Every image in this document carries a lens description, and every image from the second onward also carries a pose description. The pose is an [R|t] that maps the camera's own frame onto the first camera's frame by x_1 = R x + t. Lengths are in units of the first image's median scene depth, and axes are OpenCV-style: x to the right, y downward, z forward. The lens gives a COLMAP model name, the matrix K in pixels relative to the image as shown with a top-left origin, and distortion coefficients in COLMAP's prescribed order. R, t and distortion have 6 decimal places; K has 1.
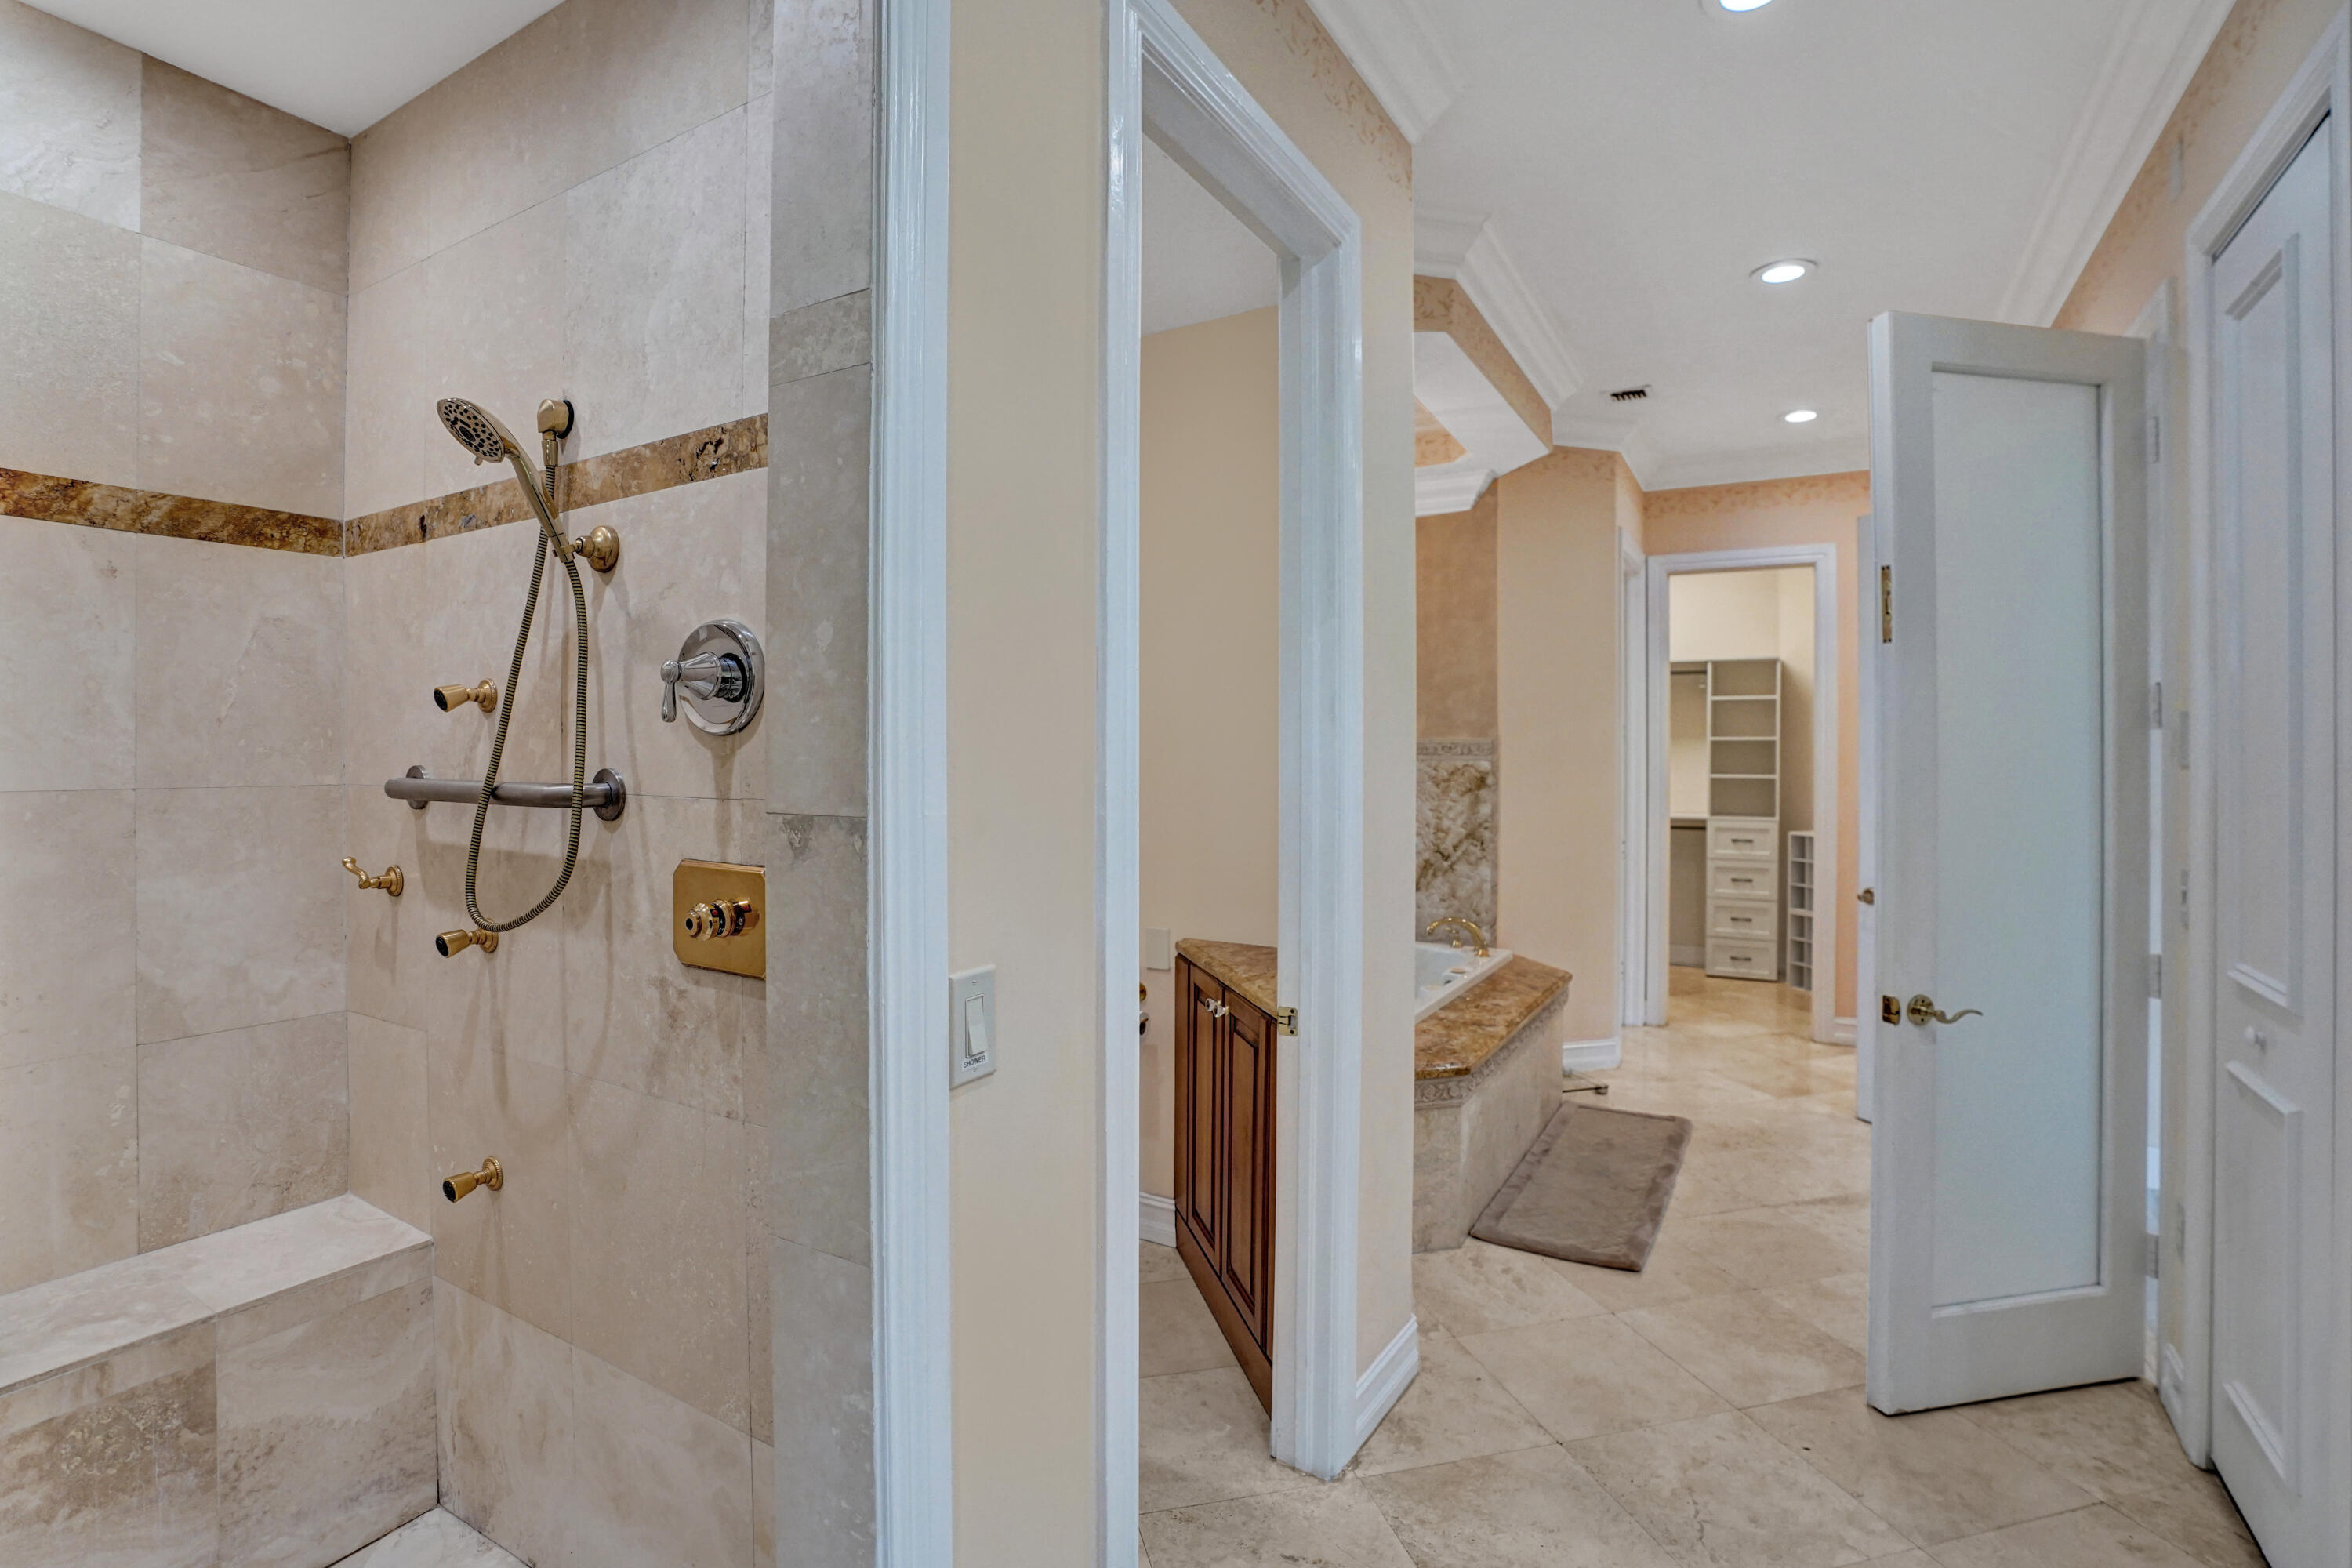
lens RADIAL K [[1106.5, 0, 1176.0], [0, 1106.5, 784.0], [0, 0, 1]] dist [-0.047462, 0.000201]
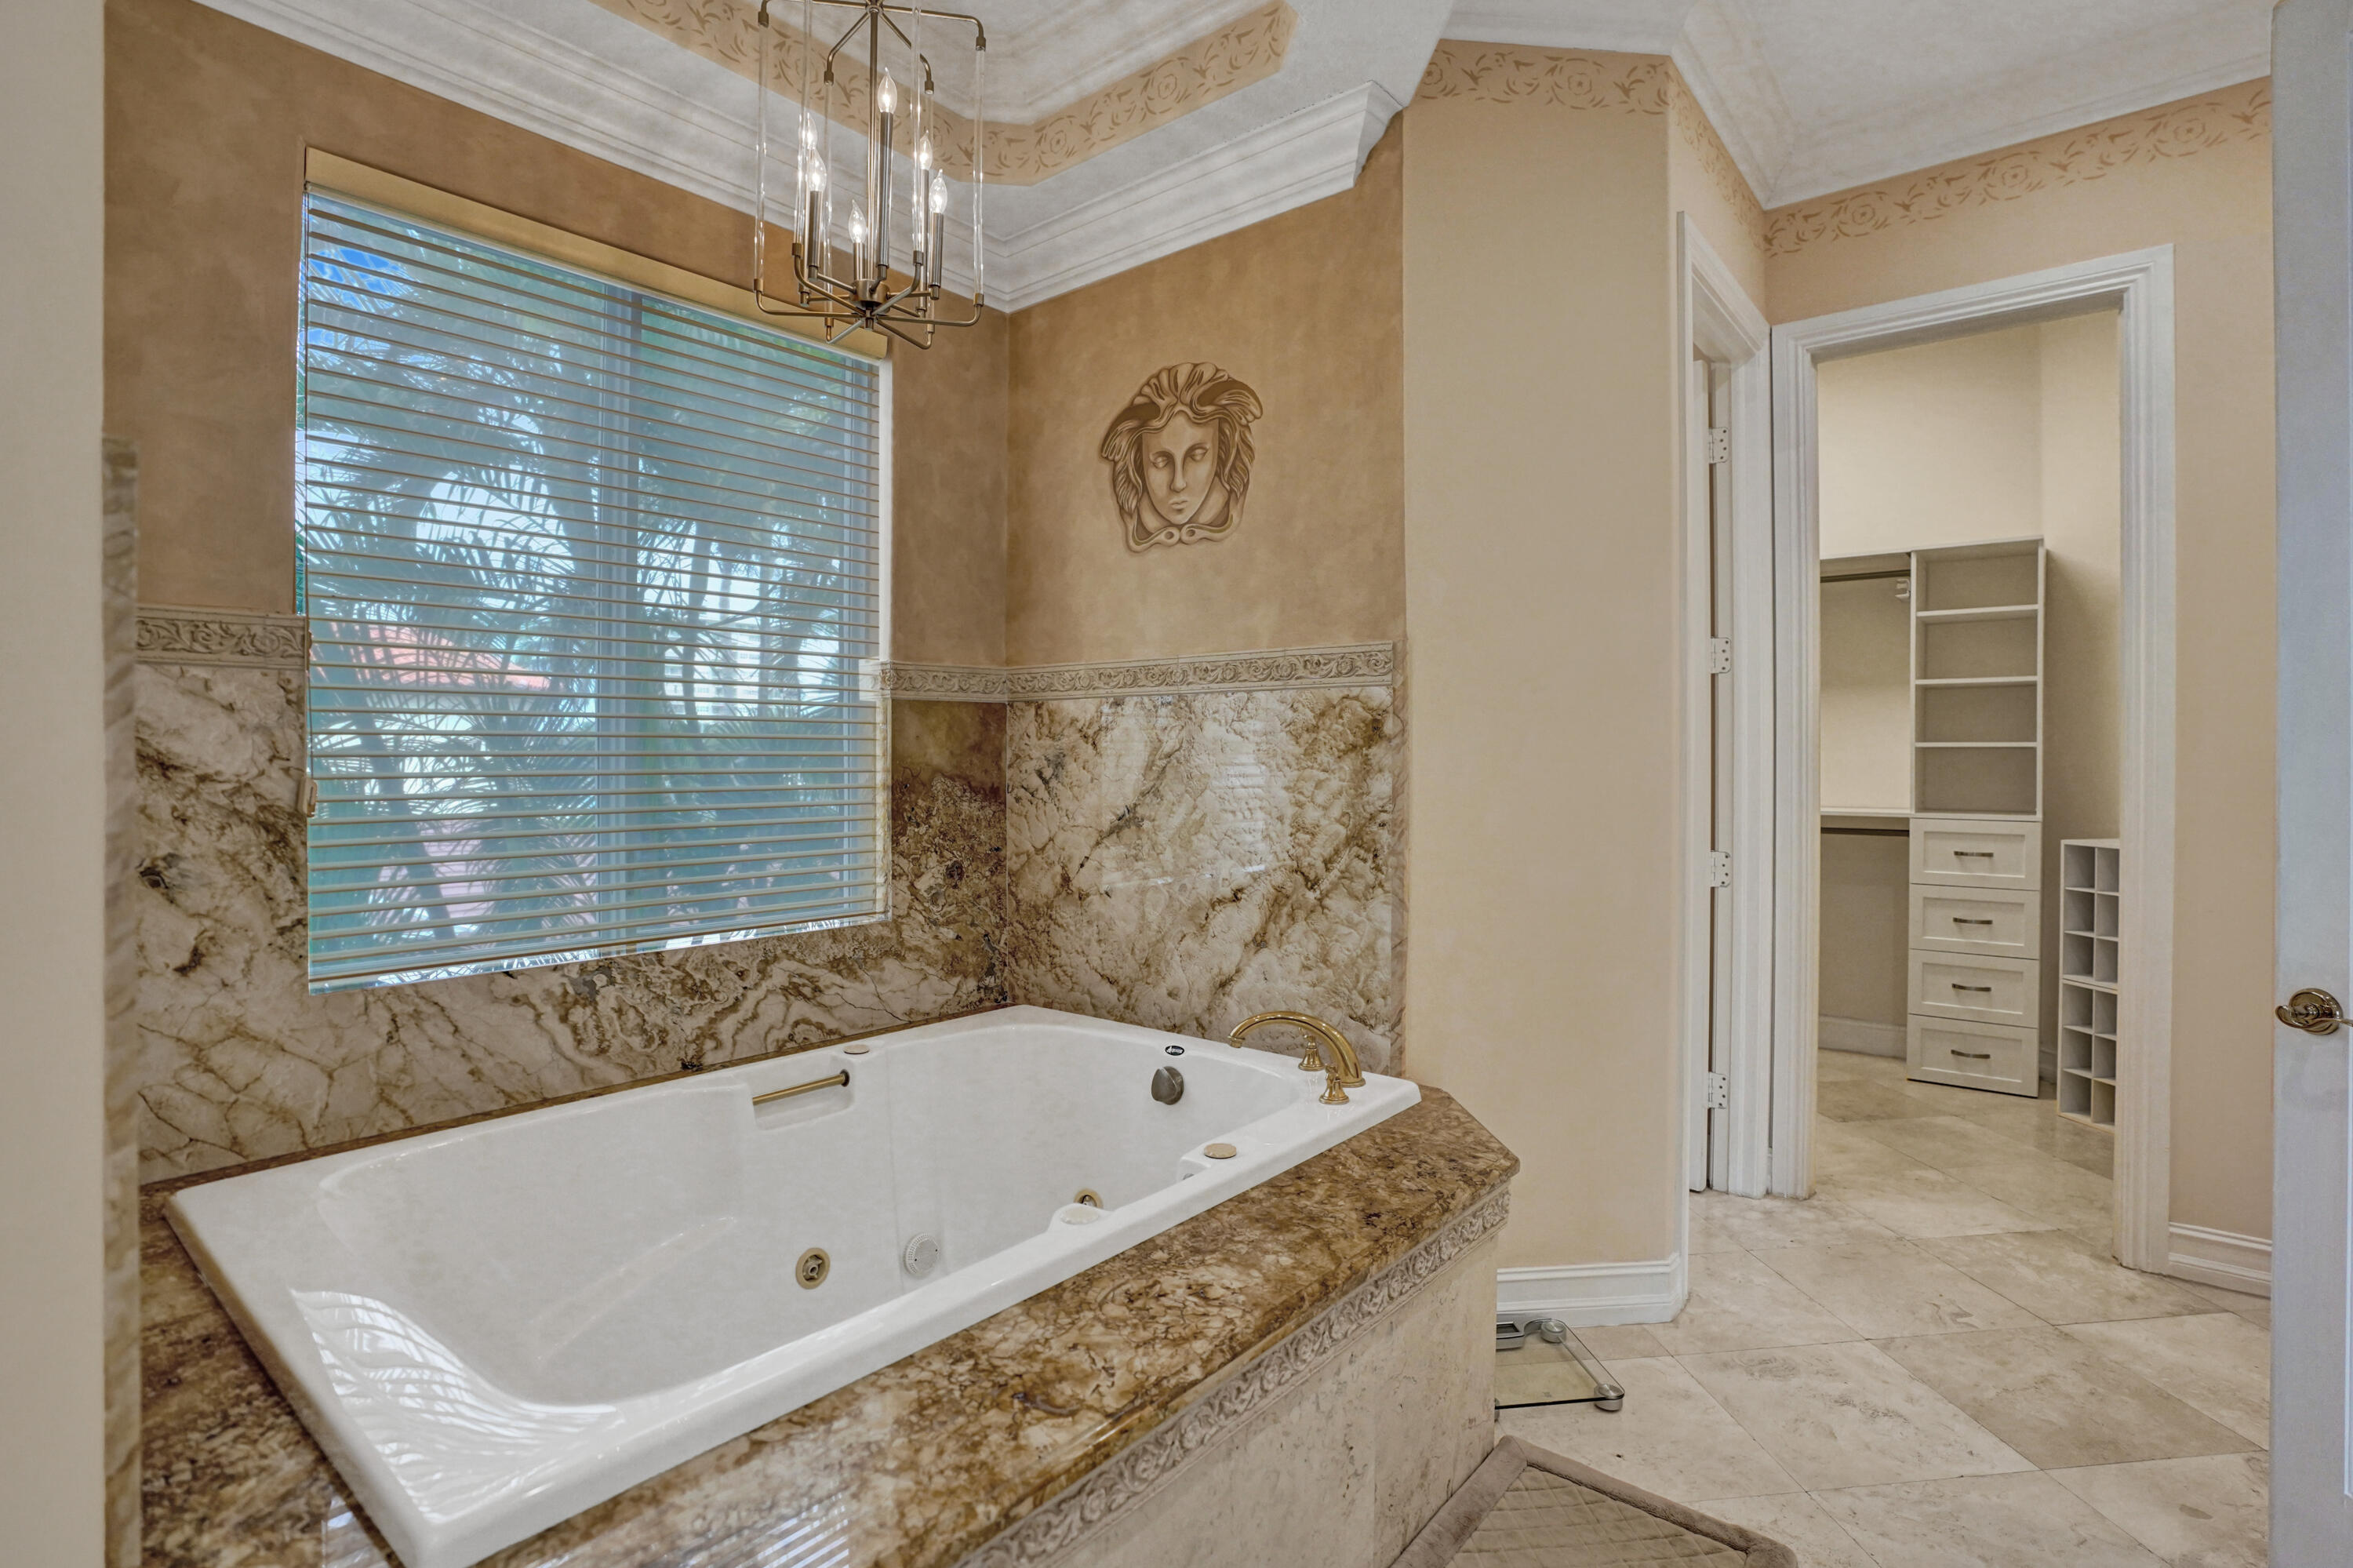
lens RADIAL K [[1123.9, 0, 1176.5], [0, 1123.9, 784.0], [0, 0, 1]] dist [-0.065571, 0.024937]
pose [[0.986254, 0.002296, -0.165221, 0.248799], [-0.002701, 0.999994, -0.002226, 0.021345], [0.165215, 0.002641, 0.986254, 0.451880]]
